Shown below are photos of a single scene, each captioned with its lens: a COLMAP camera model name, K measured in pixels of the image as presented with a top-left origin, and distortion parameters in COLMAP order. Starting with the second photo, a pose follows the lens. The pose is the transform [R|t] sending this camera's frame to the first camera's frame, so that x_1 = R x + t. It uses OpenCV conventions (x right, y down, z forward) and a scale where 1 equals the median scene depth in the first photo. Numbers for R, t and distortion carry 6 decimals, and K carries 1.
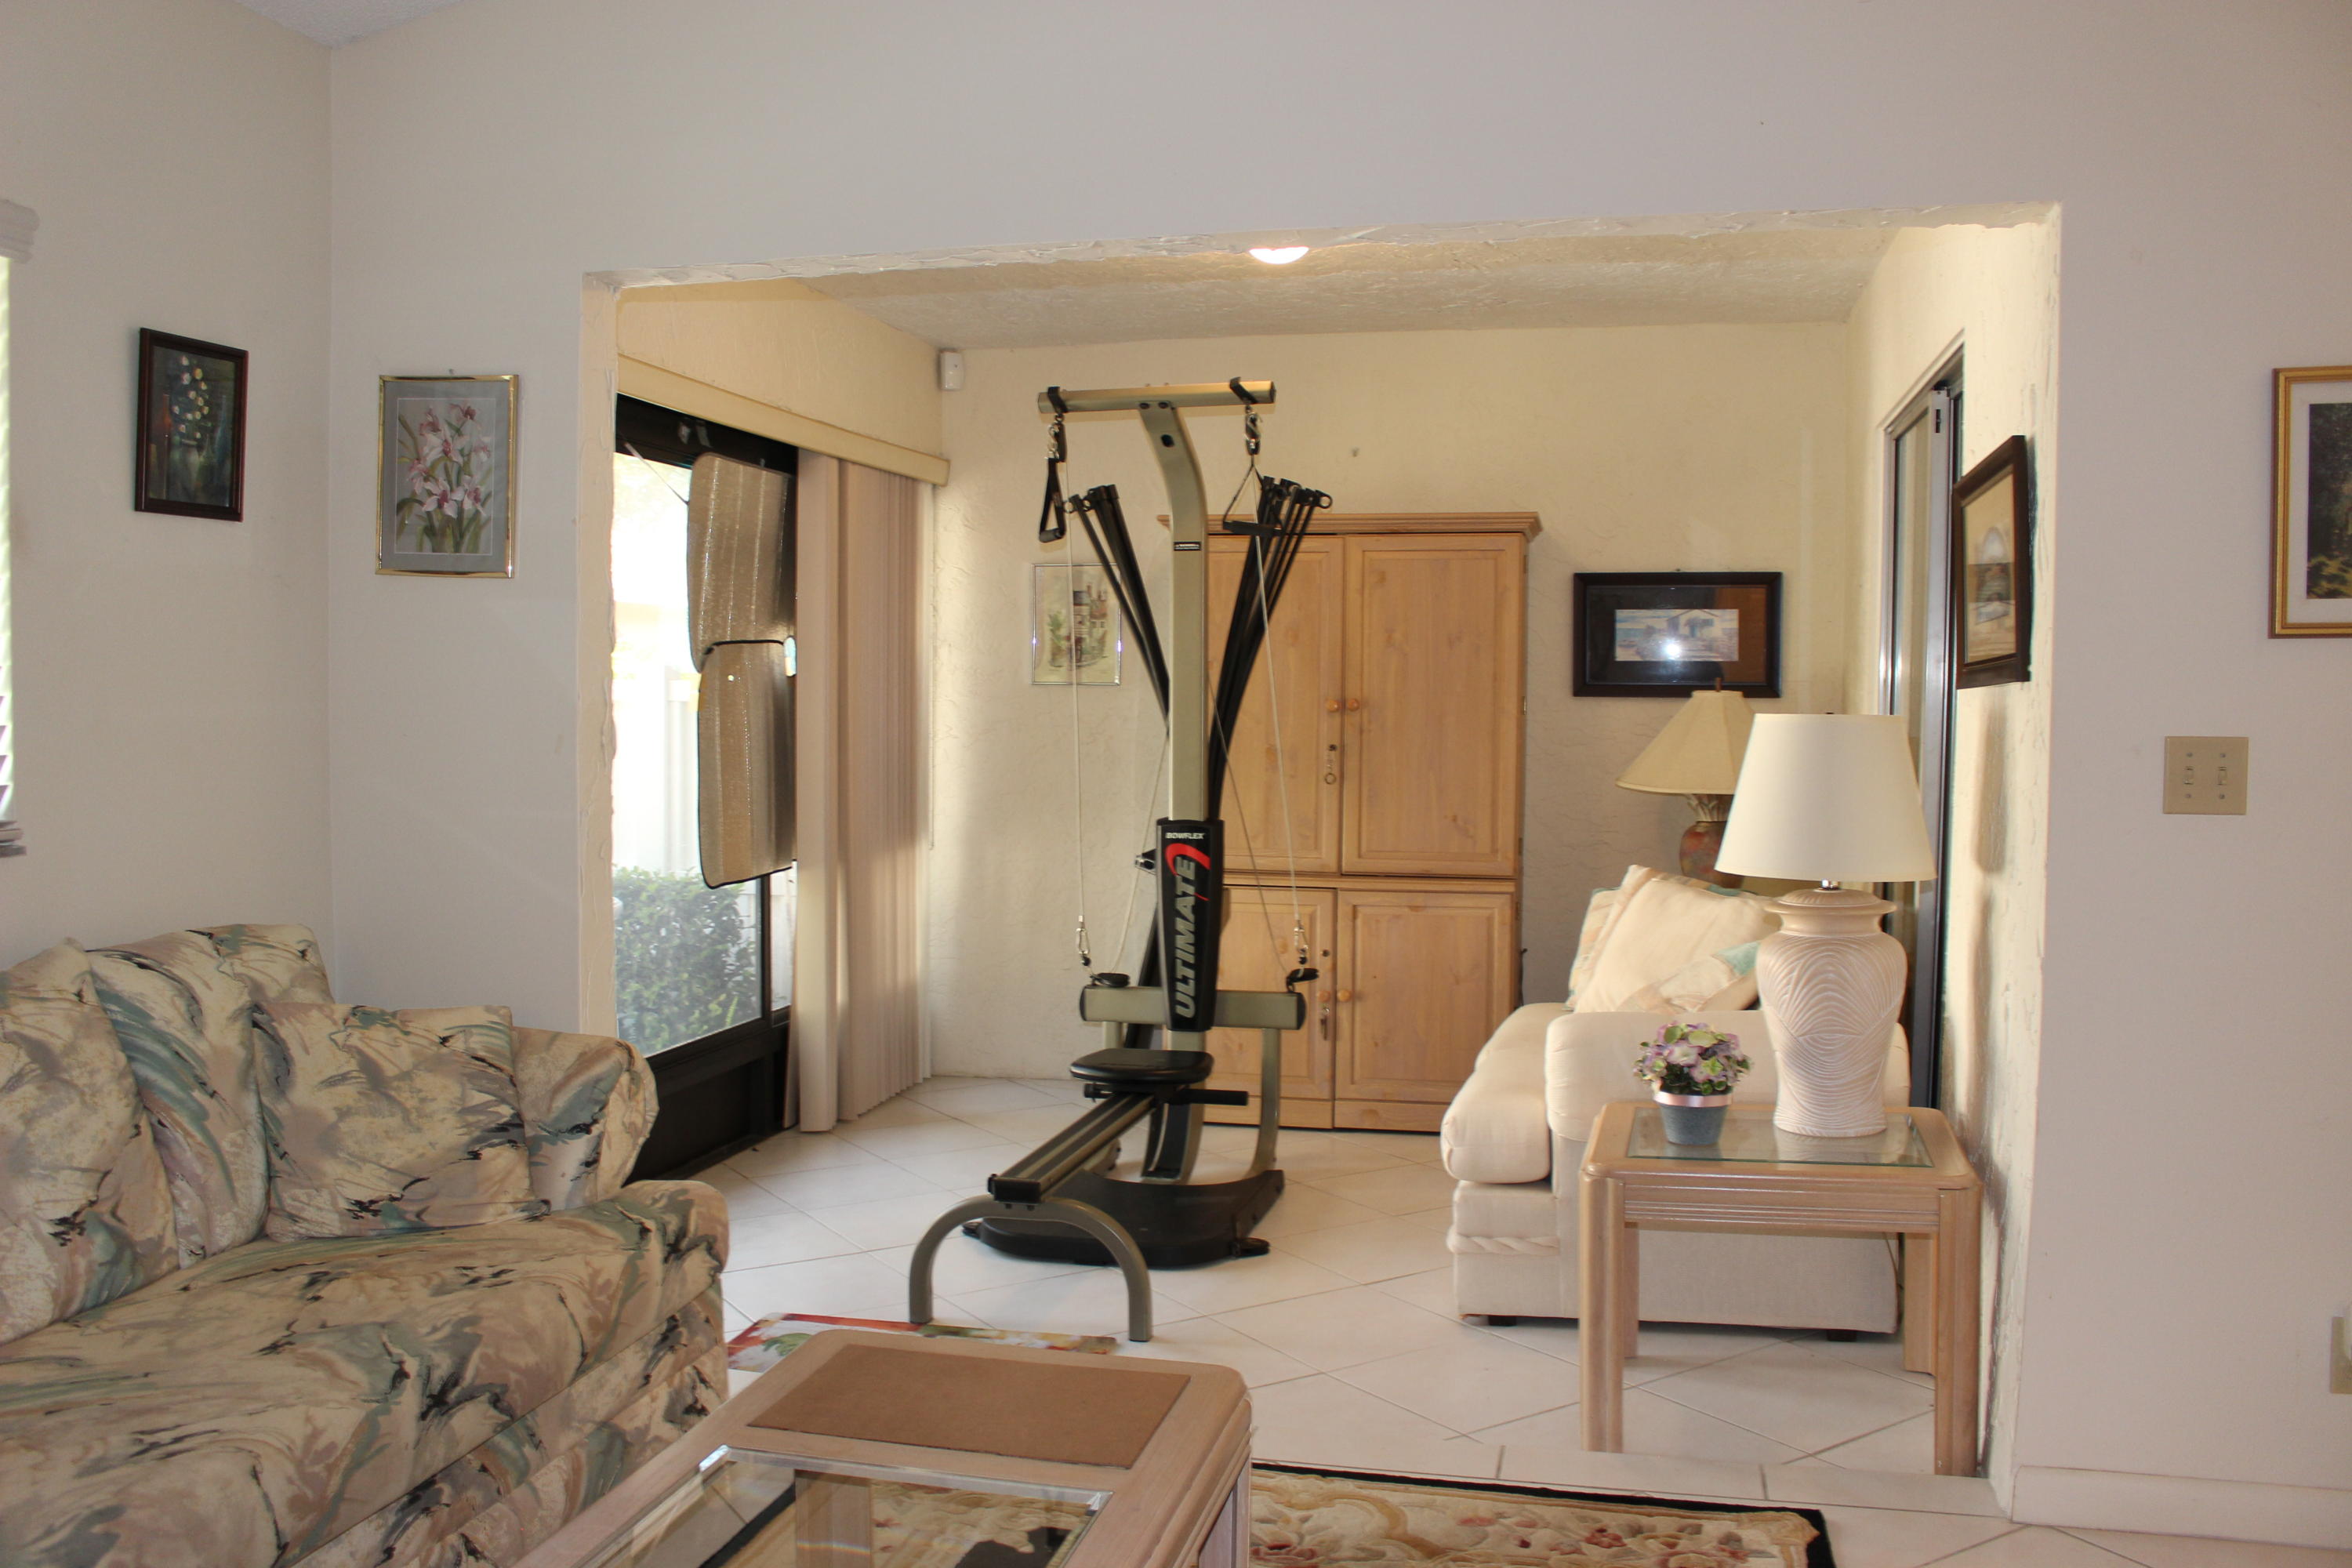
lens RADIAL K [[1951.6, 0, 1140.9], [0, 1951.6, 795.7], [0, 0, 1]] dist [-0.141576, 0.118132]
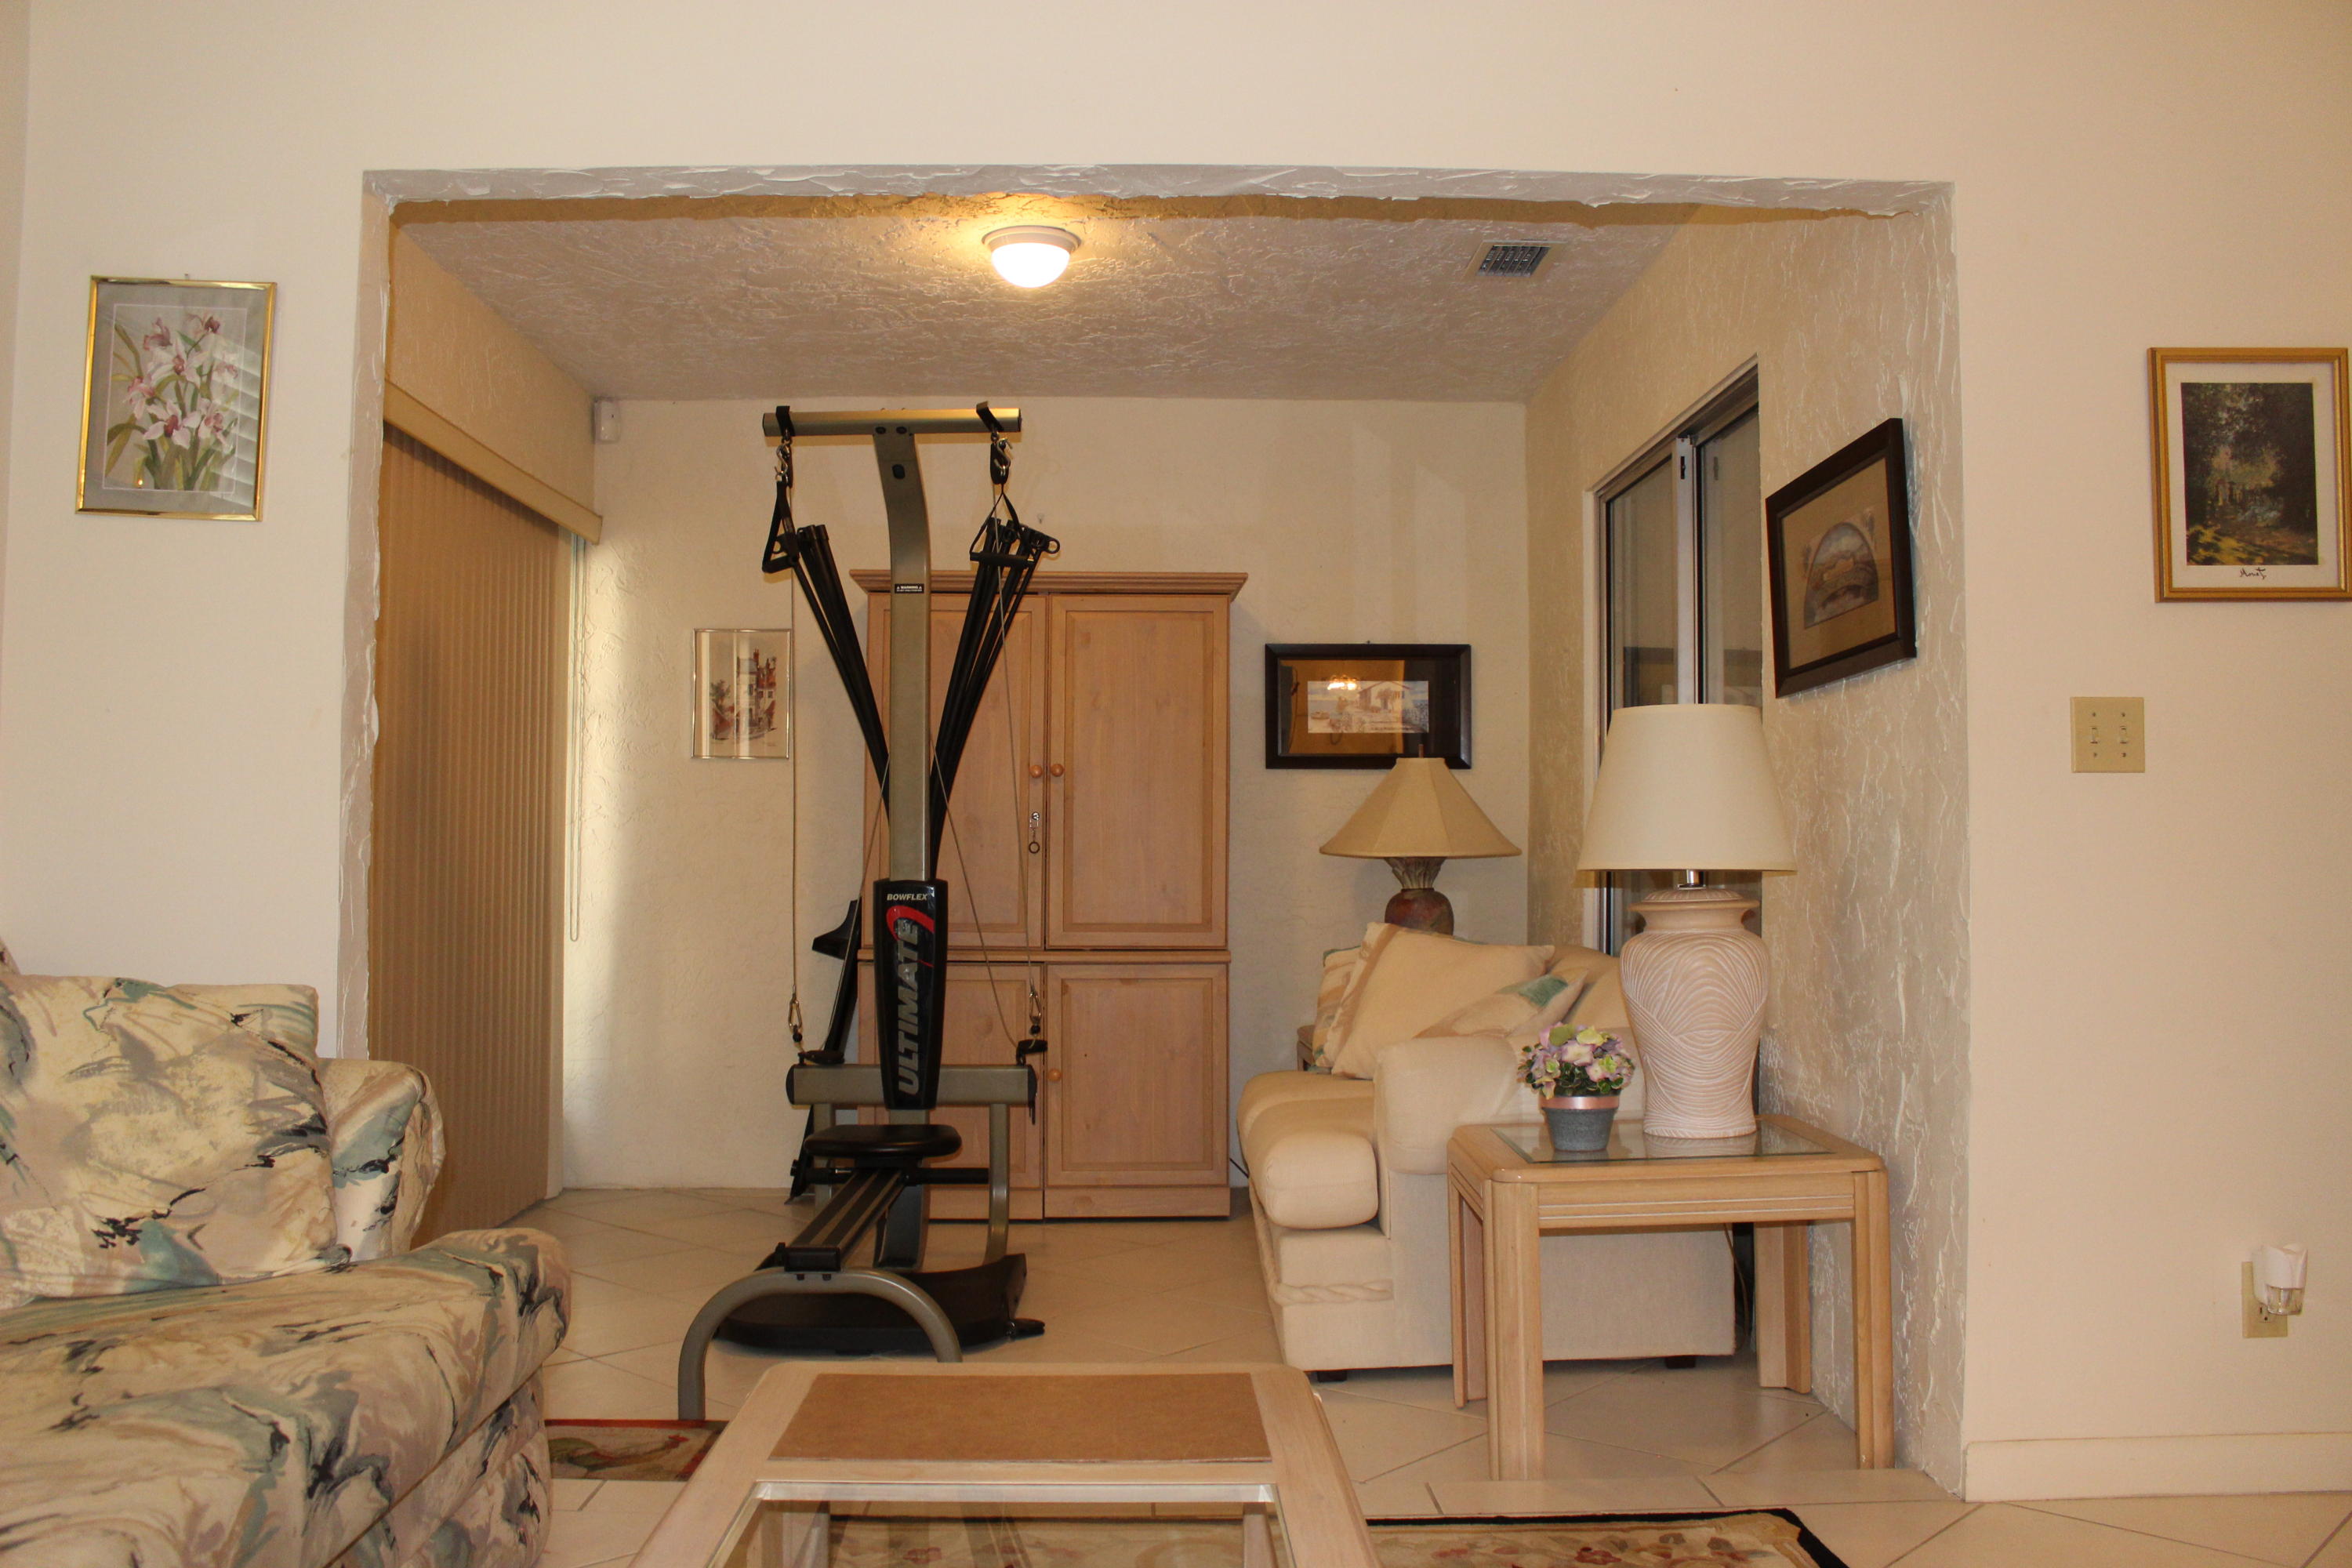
lens RADIAL K [[1951.6, 0, 1140.9], [0, 1951.6, 795.7], [0, 0, 1]] dist [-0.141576, 0.118132]
pose [[0.965601, 0.006193, 0.259953, -0.170412], [0.016482, 0.996248, -0.084958, 0.080961], [-0.259504, 0.086320, 0.961877, 0.116357]]
